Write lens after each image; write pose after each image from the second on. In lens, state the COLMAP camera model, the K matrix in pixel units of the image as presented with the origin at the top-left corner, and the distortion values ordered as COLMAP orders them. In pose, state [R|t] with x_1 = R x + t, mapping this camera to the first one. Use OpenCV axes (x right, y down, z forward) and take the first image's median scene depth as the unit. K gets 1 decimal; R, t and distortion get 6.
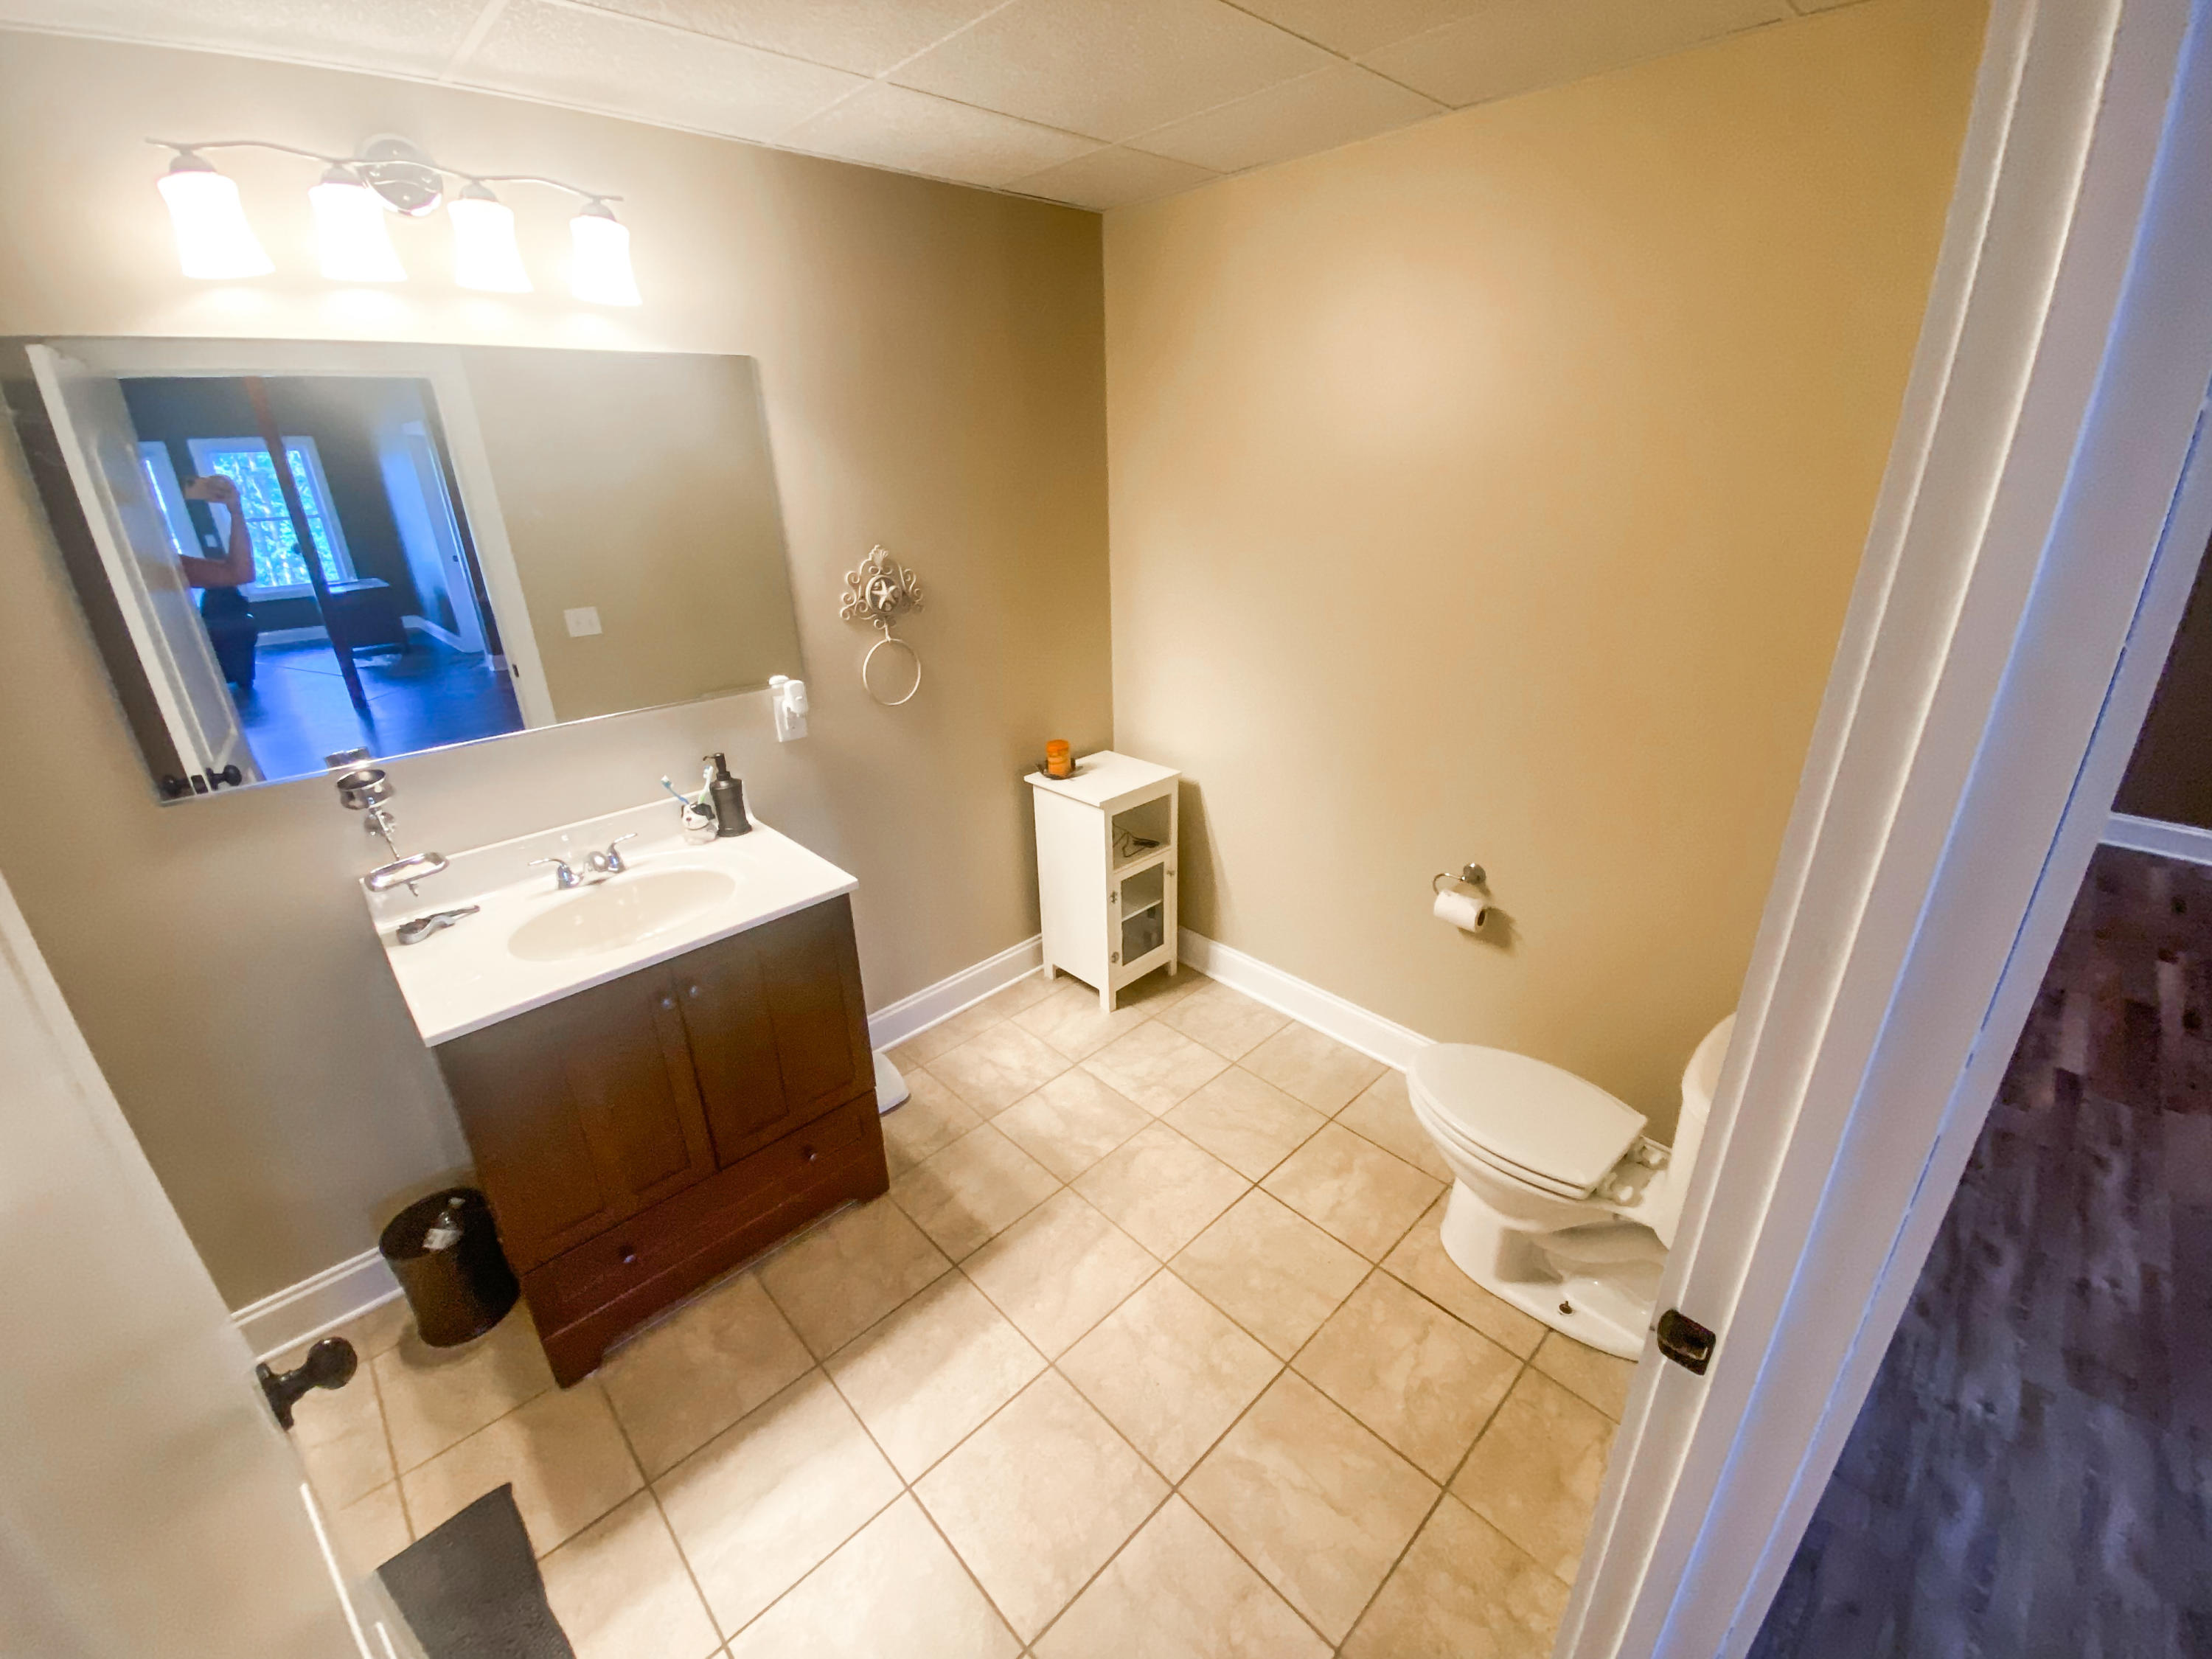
lens RADIAL K [[907.2, 0, 1102.4], [0, 907.2, 813.6], [0, 0, 1]] dist [0.014396, -0.014917]
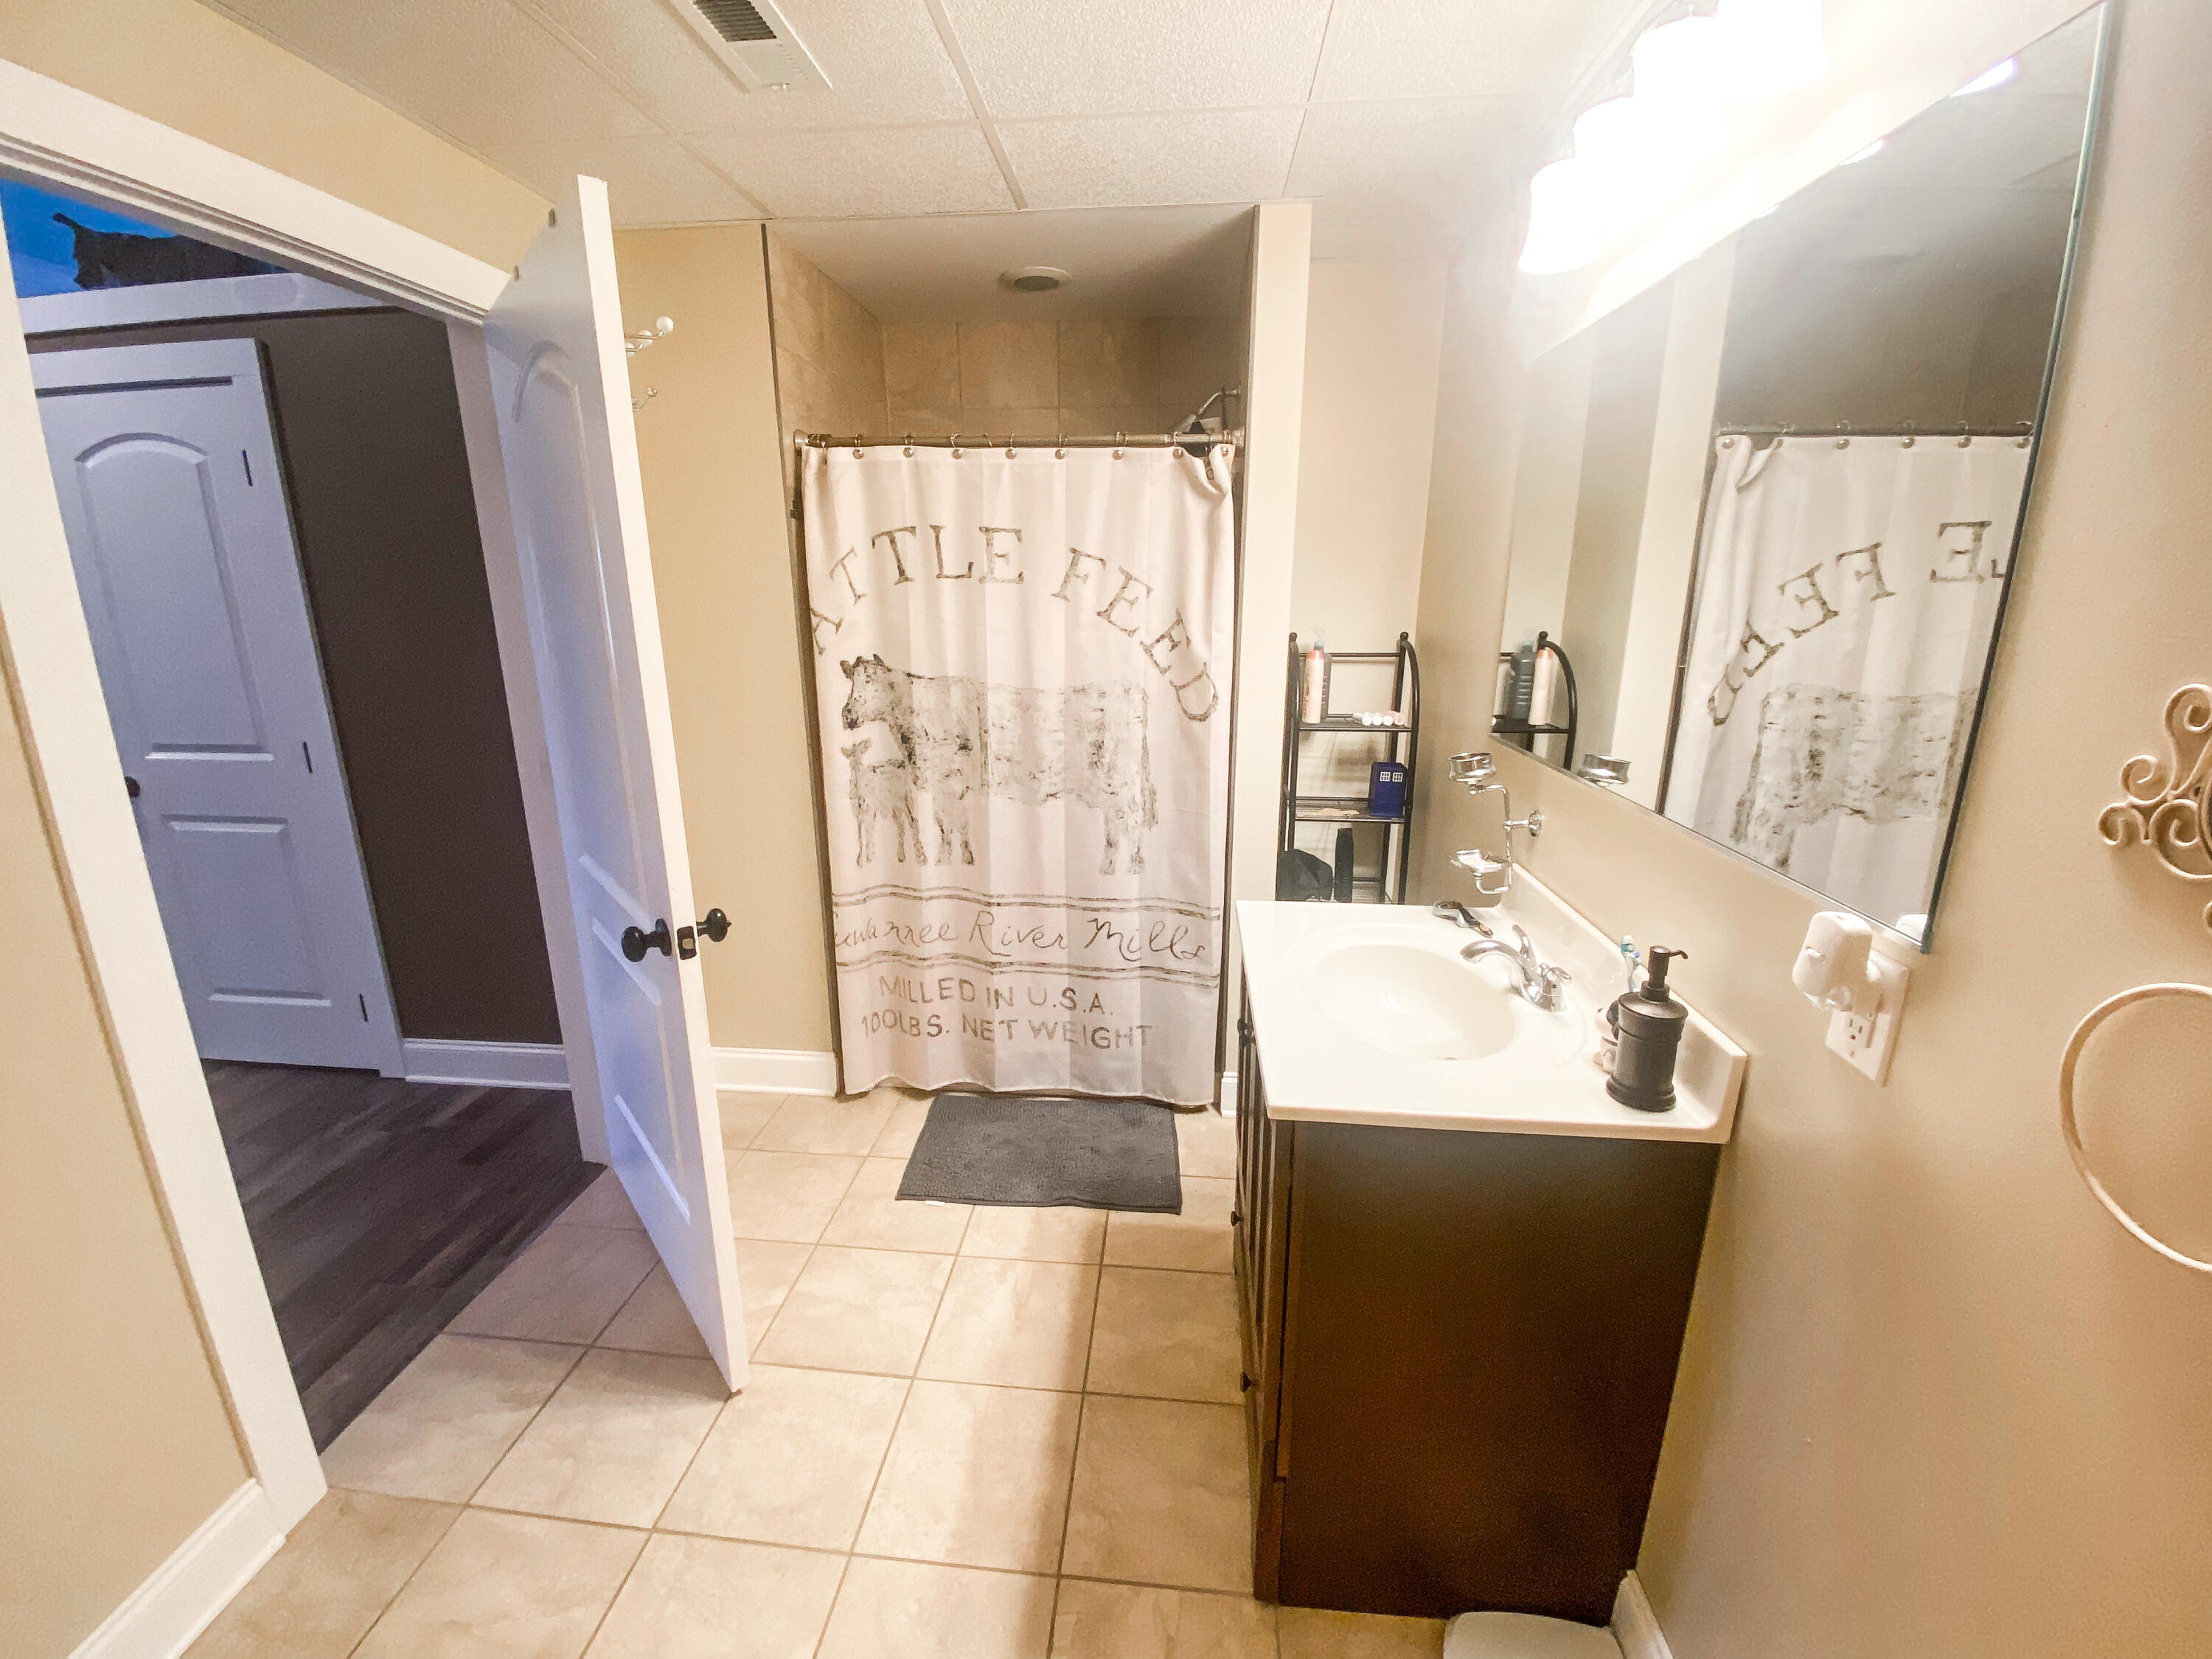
lens RADIAL K [[907.2, 0, 1102.4], [0, 907.2, 813.6], [0, 0, 1]] dist [0.014396, -0.014917]
pose [[-0.759358, 0.185835, -0.623571, 0.154358], [-0.220620, 0.828044, 0.515432, -0.391367], [0.612130, 0.528969, -0.587783, 1.279184]]
